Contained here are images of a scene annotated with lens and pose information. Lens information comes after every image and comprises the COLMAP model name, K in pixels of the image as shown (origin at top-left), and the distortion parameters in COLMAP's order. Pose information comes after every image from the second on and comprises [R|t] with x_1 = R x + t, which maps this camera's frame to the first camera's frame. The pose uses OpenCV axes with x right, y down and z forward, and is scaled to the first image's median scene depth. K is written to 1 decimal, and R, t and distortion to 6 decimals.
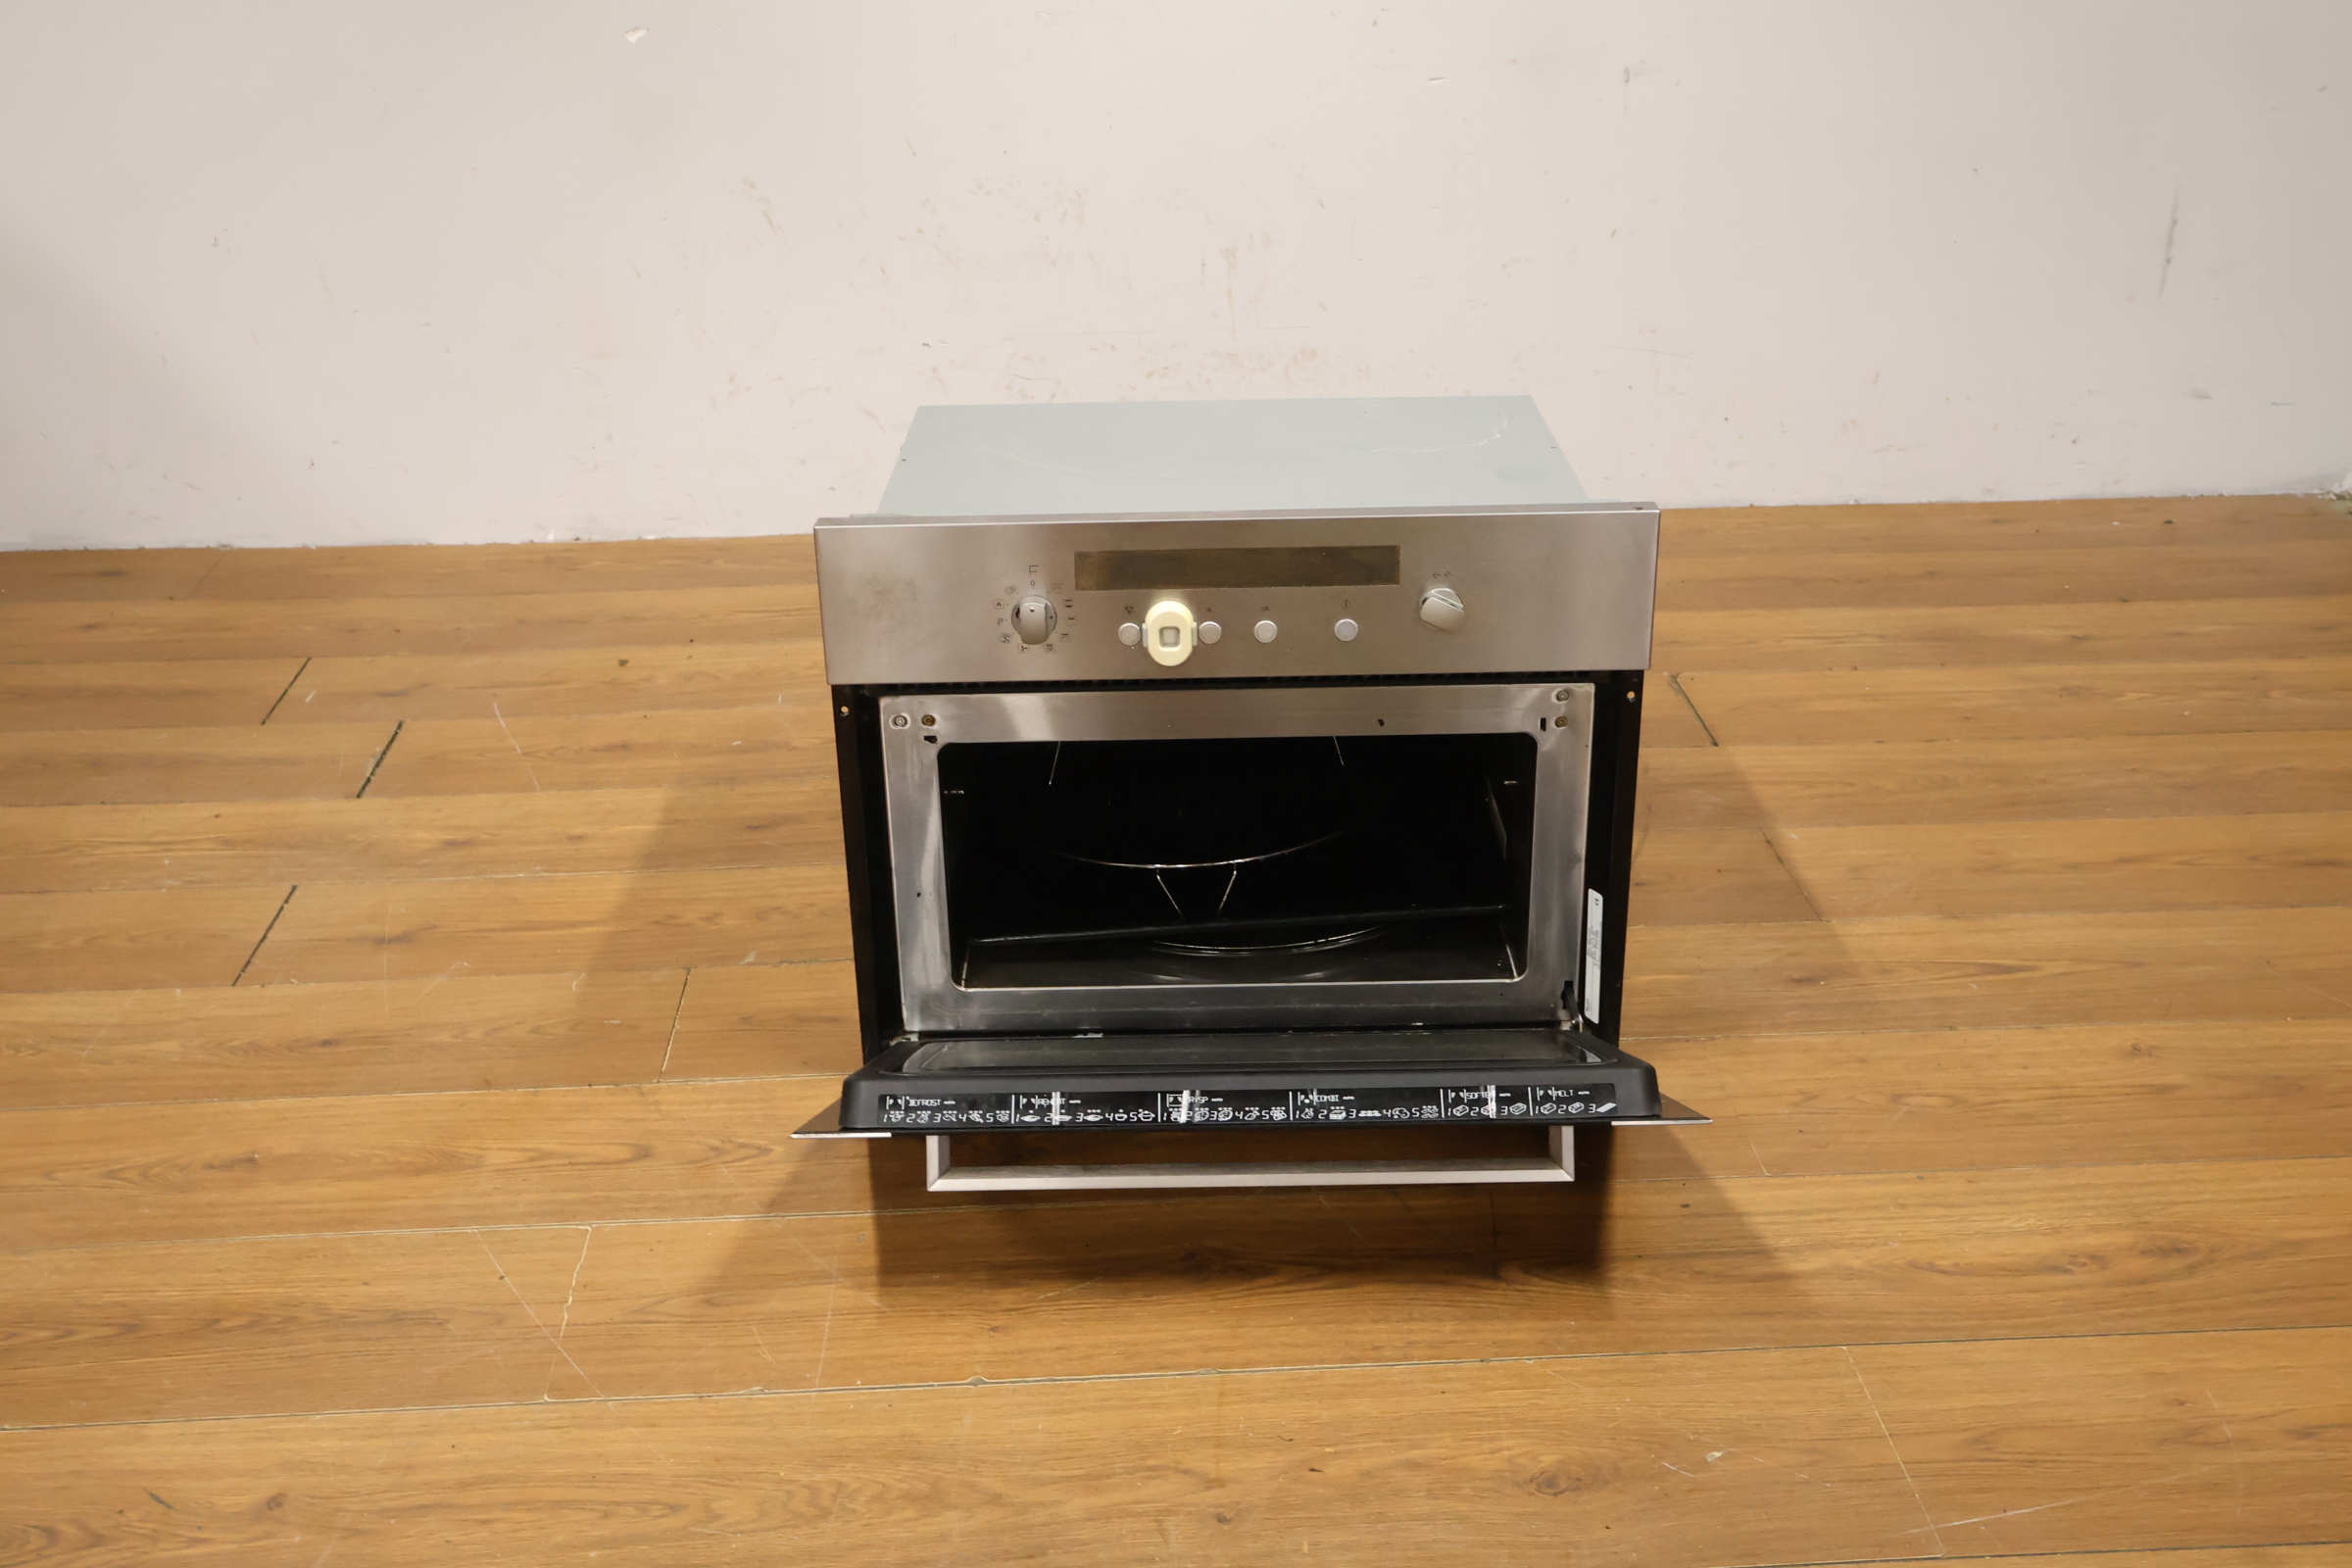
lens RADIAL K [[2326.2, 0, 1173.6], [0, 2326.2, 794.3], [0, 0, 1]] dist [-0.001036, 0.000000]
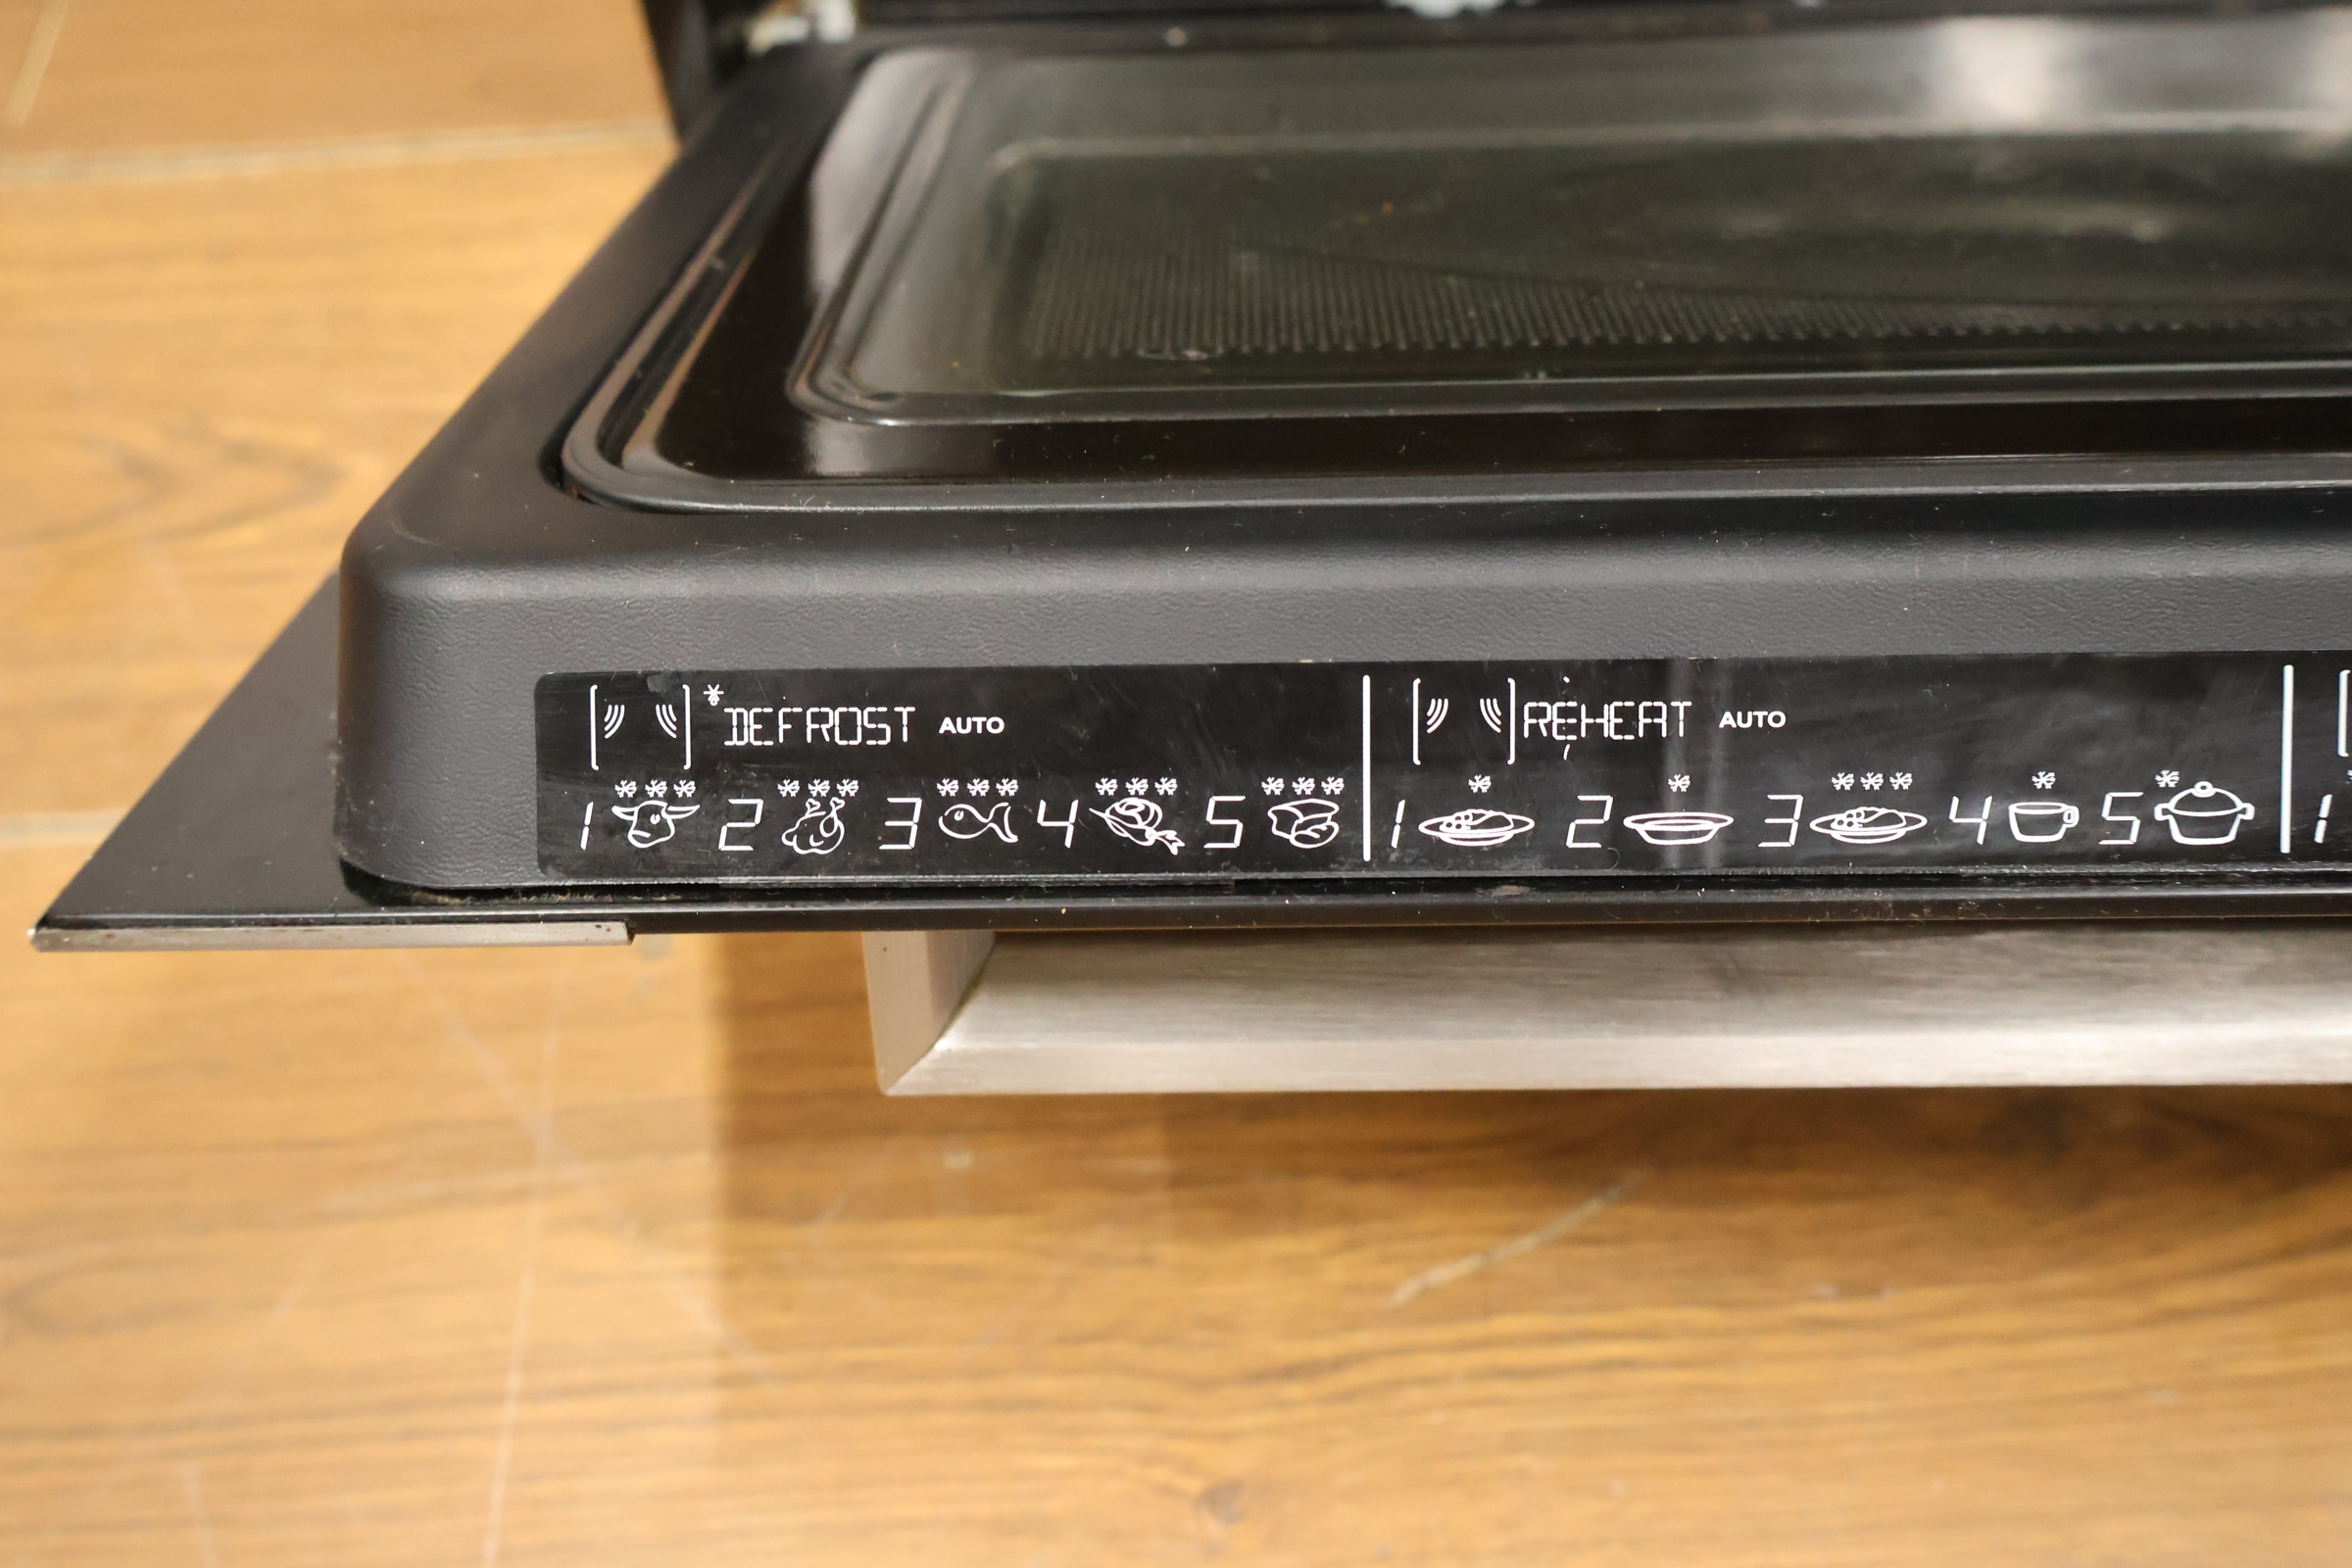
lens RADIAL K [[2326.2, 0, 1169.9], [0, 2326.2, 776.9], [0, 0, 1]] dist [-0.001036, 0.000000]
pose [[0.999788, -0.005249, -0.019906, -0.066288], [0.014442, 0.867907, 0.496517, 0.046253], [0.014670, -0.496699, 0.867799, 0.716668]]
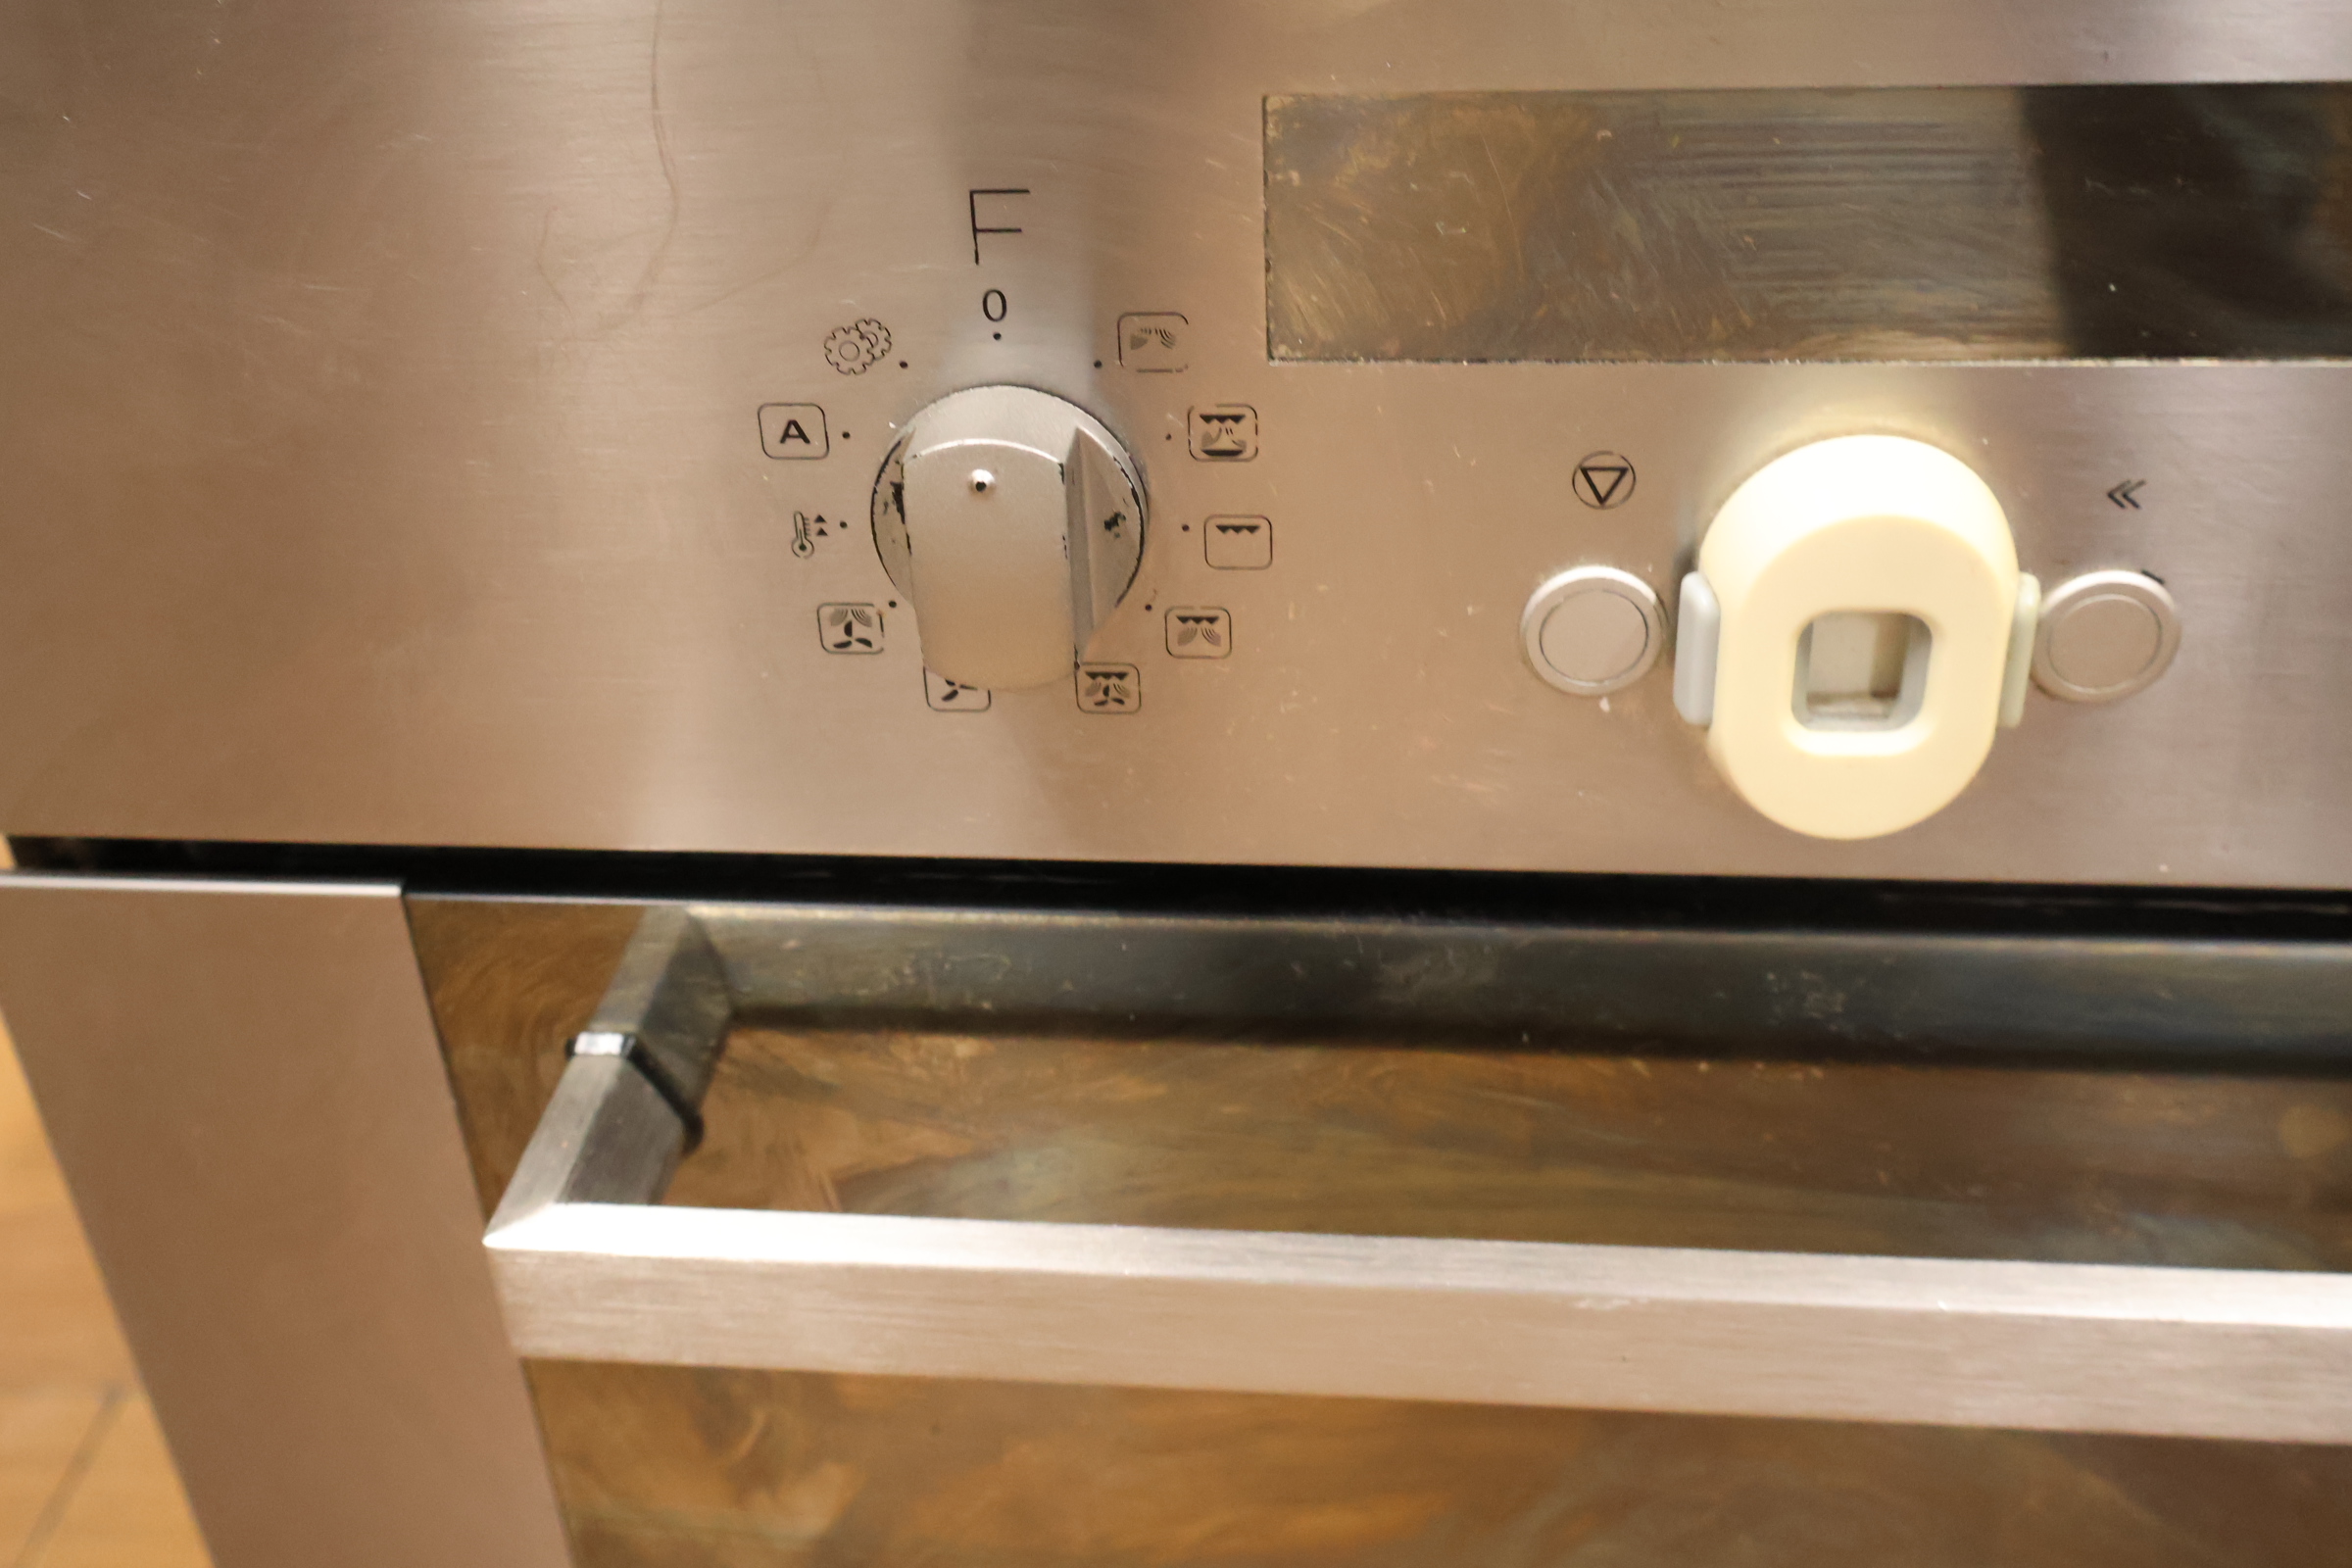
lens RADIAL K [[2326.2, 0, 1186.7], [0, 2326.2, 774.7], [0, 0, 1]] dist [-0.001036, 0.000000]
pose [[0.995413, 0.032595, -0.089949, -0.028984], [-0.018992, 0.988785, 0.148134, -0.074053], [0.093768, -0.145746, 0.984868, 0.751526]]
